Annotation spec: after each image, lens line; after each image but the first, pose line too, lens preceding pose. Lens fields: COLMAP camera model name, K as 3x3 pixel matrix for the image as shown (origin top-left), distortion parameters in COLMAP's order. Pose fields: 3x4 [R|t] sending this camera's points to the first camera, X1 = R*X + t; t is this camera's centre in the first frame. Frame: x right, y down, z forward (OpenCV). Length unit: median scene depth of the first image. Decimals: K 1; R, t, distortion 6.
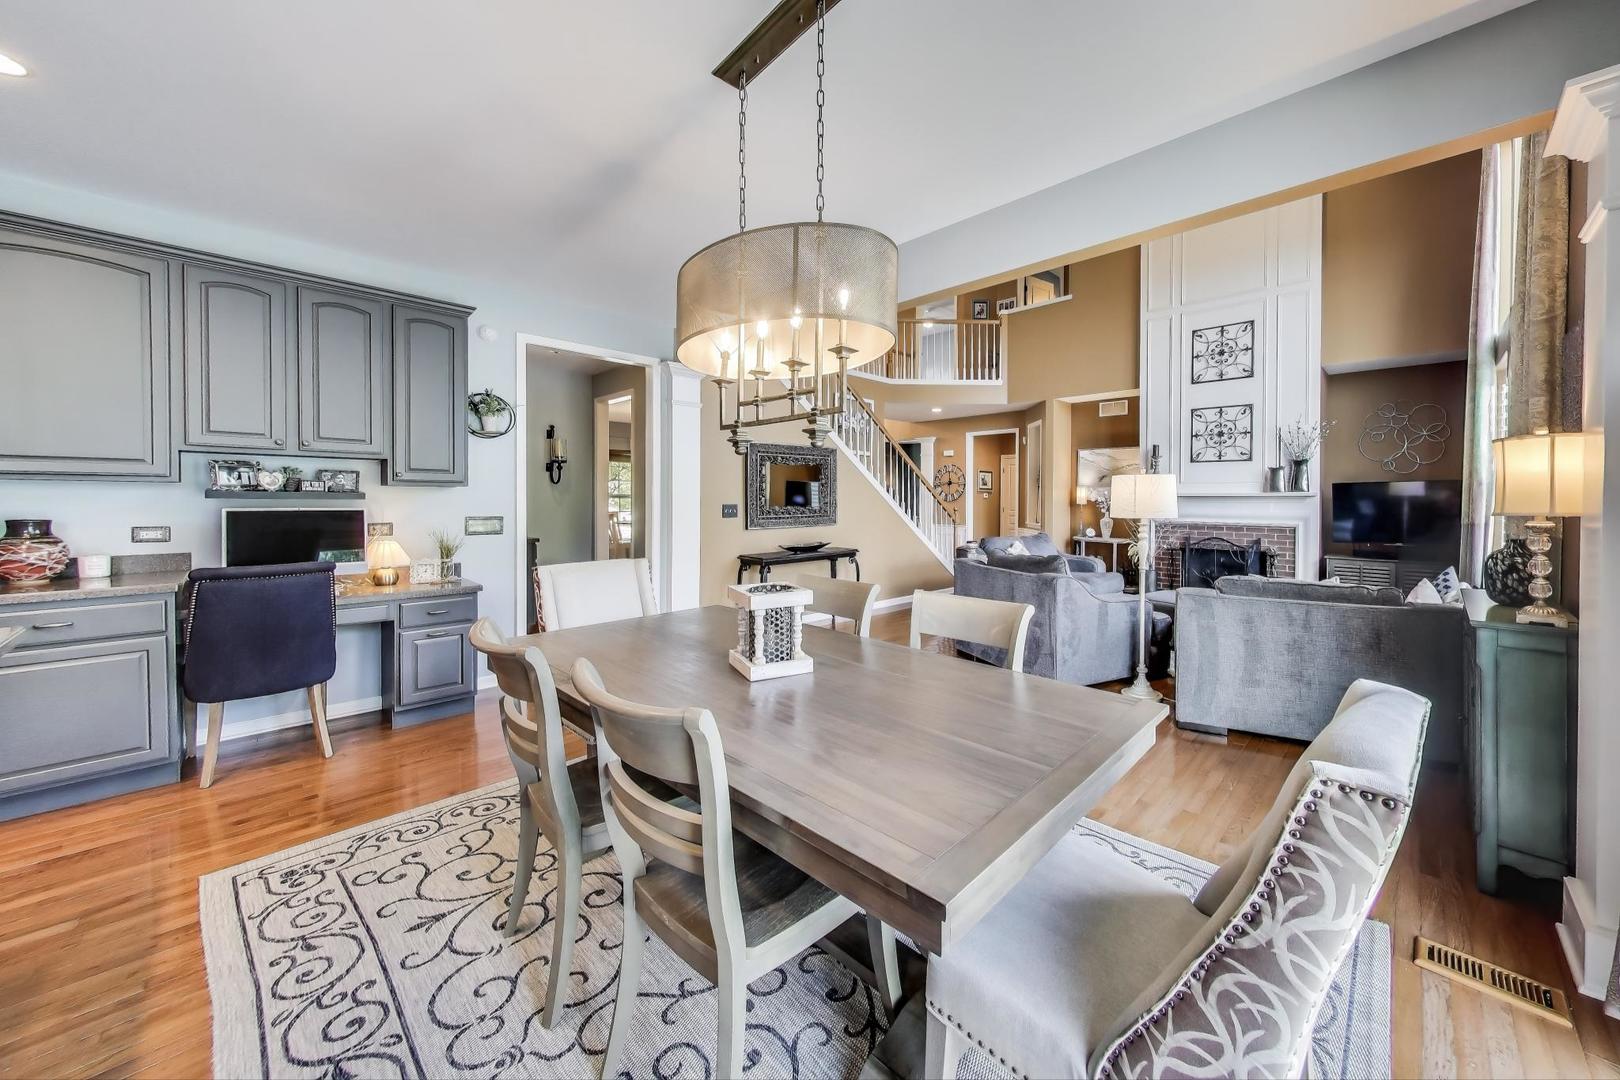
lens RADIAL K [[620.2, 0, 801.6], [0, 620.2, 506.7], [0, 0, 1]] dist [-0.005168, 0.000381]
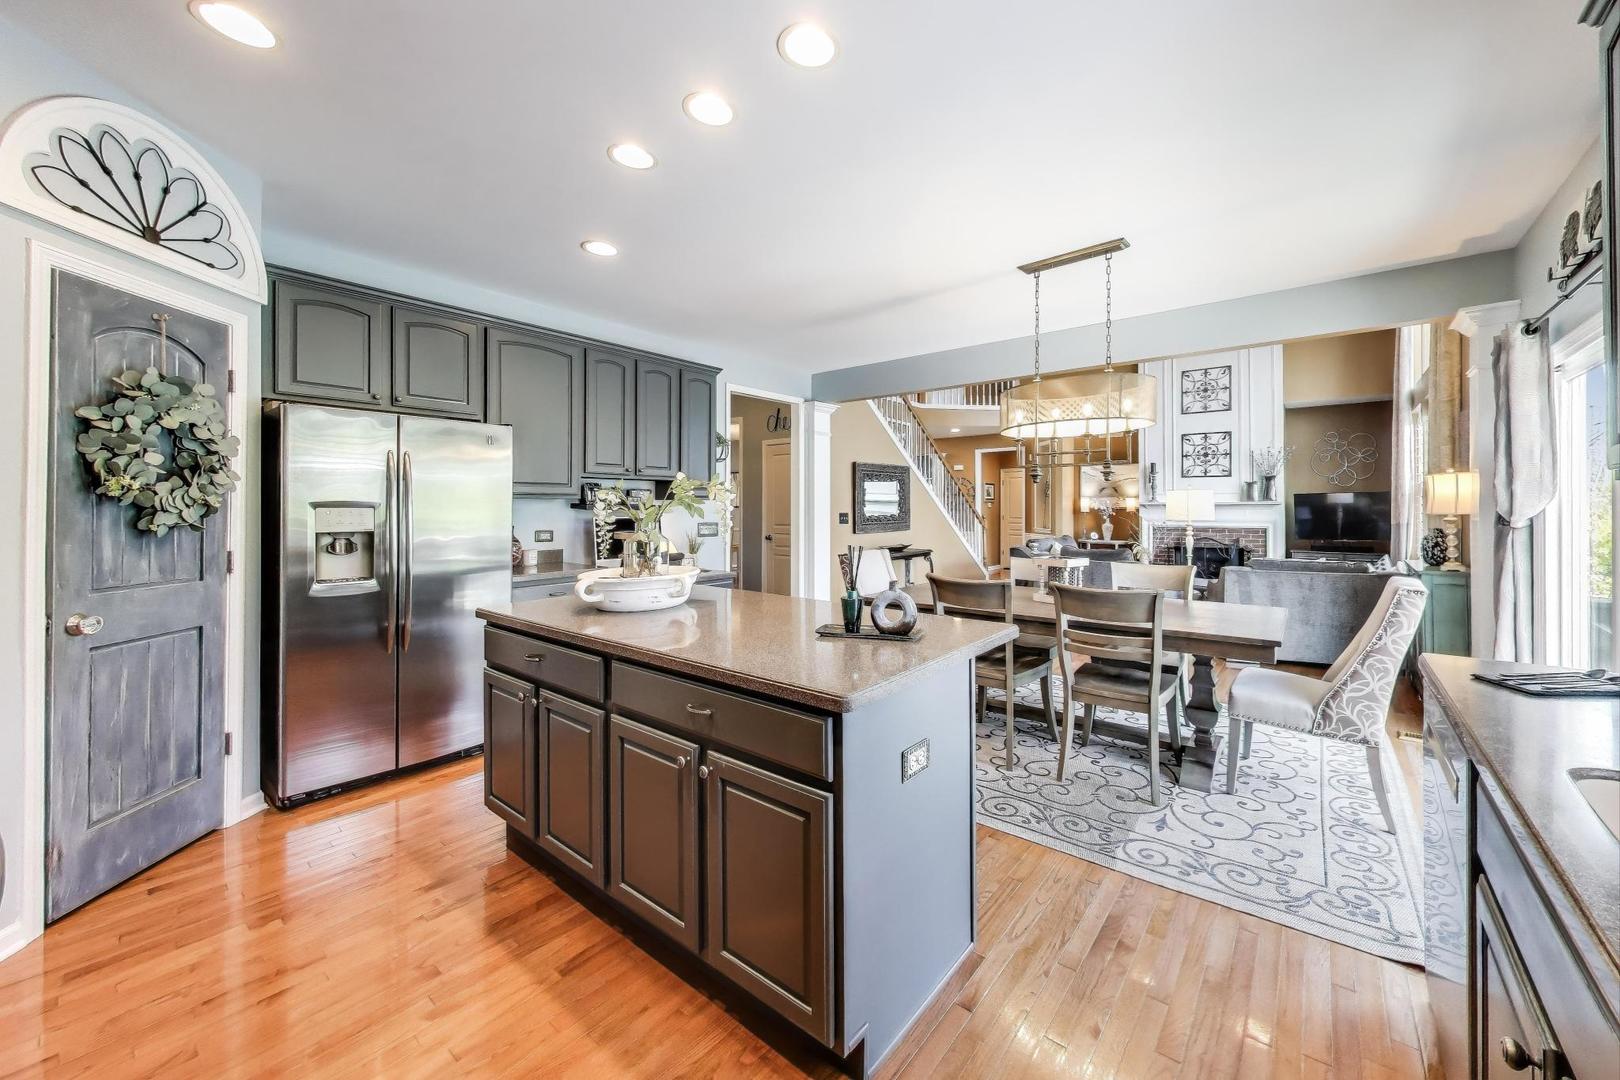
lens RADIAL K [[620.2, 0, 804.6], [0, 620.2, 505.6], [0, 0, 1]] dist [-0.005168, 0.000381]
pose [[0.996955, -0.004942, 0.077821, -0.260533], [0.006334, 0.999824, -0.017644, 0.002184], [-0.077720, 0.018084, 0.996811, -0.206599]]
